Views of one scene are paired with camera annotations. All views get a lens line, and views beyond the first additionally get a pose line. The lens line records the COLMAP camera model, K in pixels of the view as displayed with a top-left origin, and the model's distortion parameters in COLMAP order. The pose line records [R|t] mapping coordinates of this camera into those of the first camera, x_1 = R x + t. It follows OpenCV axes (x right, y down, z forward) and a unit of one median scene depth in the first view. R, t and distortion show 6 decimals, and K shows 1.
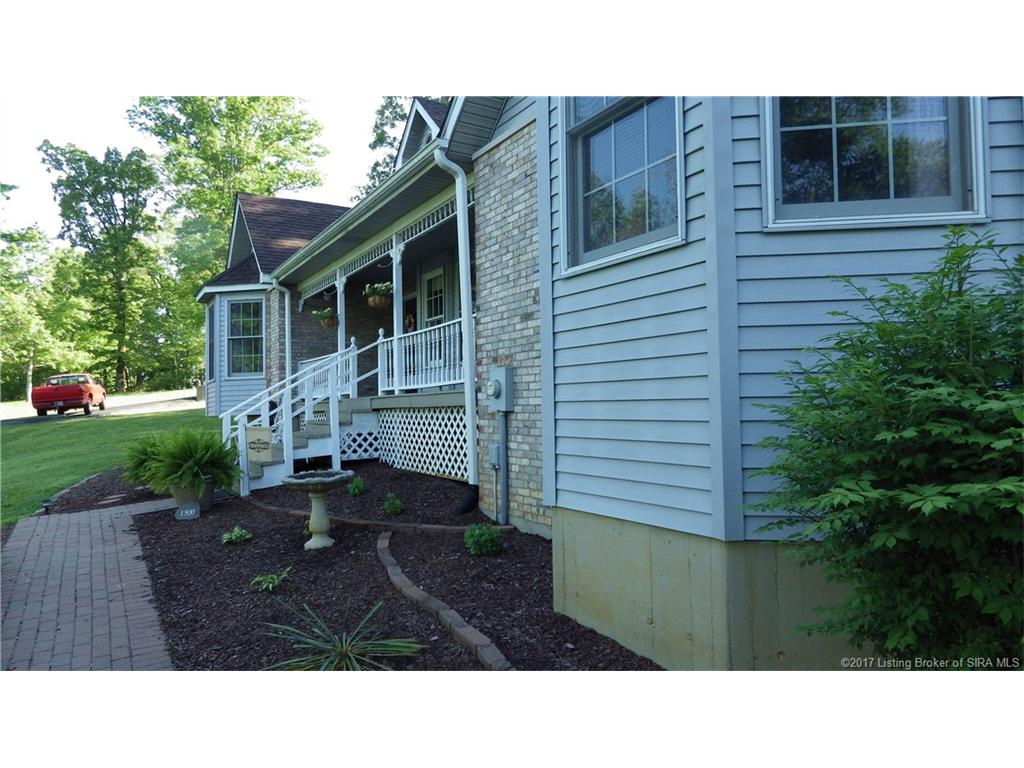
lens RADIAL K [[680.3, 0, 514.0], [0, 680.3, 377.9], [0, 0, 1]] dist [0.011509, 0.000166]
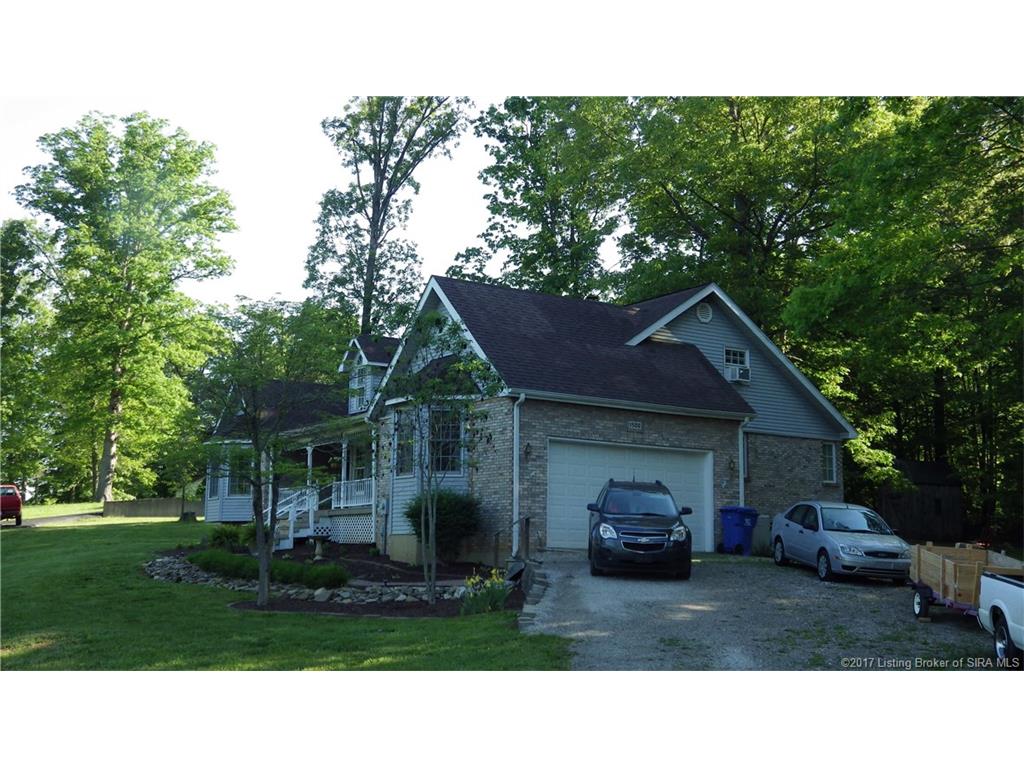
lens RADIAL K [[1174.7, 0, 511.9], [0, 1174.7, 383.1], [0, 0, 1]] dist [-0.021812, 0.000000]
pose [[0.999178, 0.032961, 0.023614, 0.093775], [-0.030376, 0.994266, -0.102532, -0.002383], [-0.026859, 0.101730, 0.994449, -0.974541]]
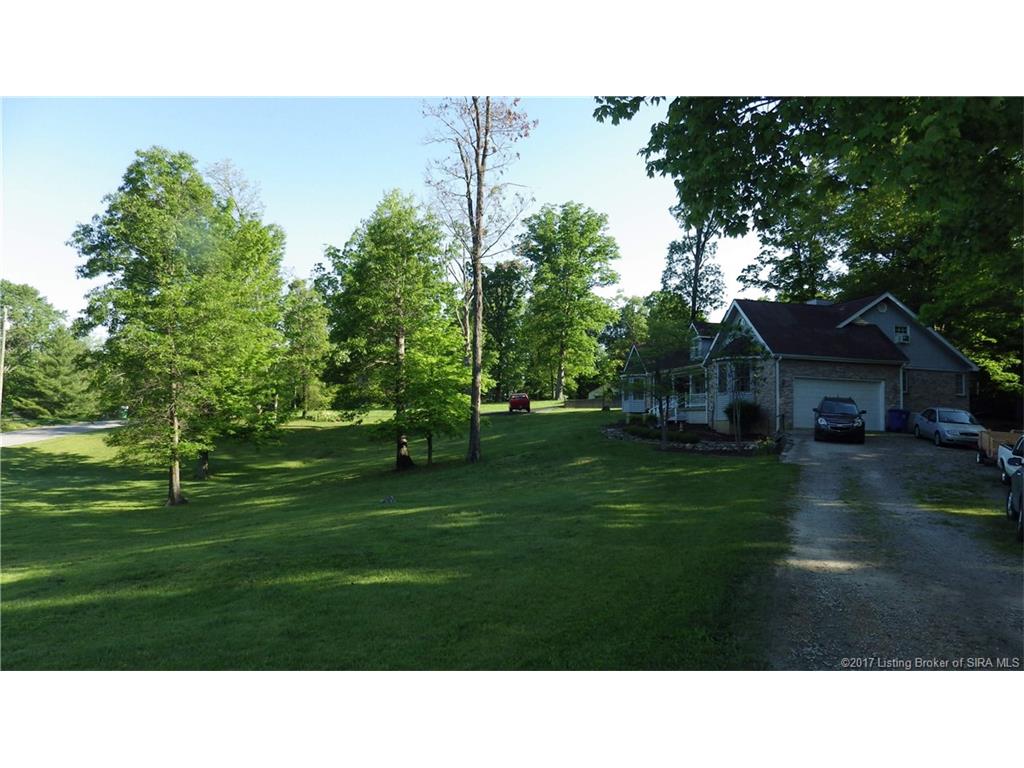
lens RADIAL K [[680.3, 0, 510.1], [0, 680.3, 376.2], [0, 0, 1]] dist [0.011509, 0.000166]
pose [[0.940559, 0.020131, -0.339034, 0.084684], [-0.028545, 0.999395, -0.019849, -0.021456], [0.338429, 0.028347, 0.940565, -1.326571]]
